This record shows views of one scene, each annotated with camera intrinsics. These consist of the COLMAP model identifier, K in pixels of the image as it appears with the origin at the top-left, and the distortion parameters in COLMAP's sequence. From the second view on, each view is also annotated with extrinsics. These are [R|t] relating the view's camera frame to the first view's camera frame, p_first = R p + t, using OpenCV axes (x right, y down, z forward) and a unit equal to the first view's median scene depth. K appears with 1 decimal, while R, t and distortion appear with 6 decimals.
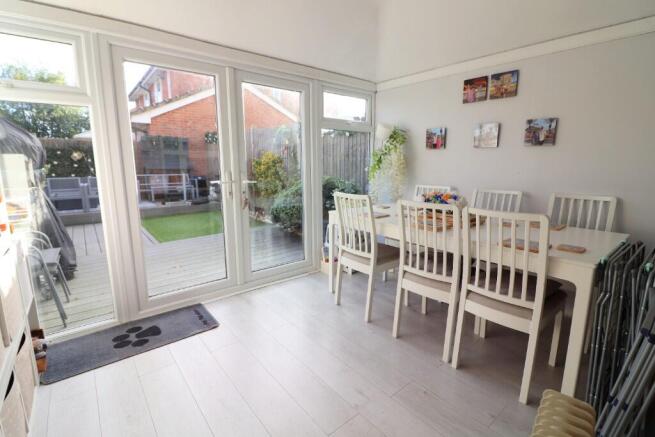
lens RADIAL K [[300.4, 0, 325.0], [0, 300.4, 218.3], [0, 0, 1]] dist [-0.017284, -0.006168]
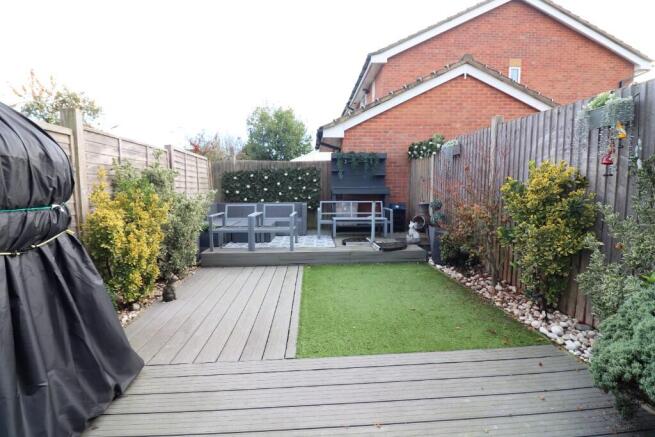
lens RADIAL K [[300.4, 0, 325.9], [0, 300.4, 219.2], [0, 0, 1]] dist [-0.017284, -0.006168]
pose [[0.805092, 0.057907, -0.590317, -0.139338], [-0.096357, 0.994772, -0.033833, -0.069705], [0.585271, 0.084120, 0.806462, 0.349825]]
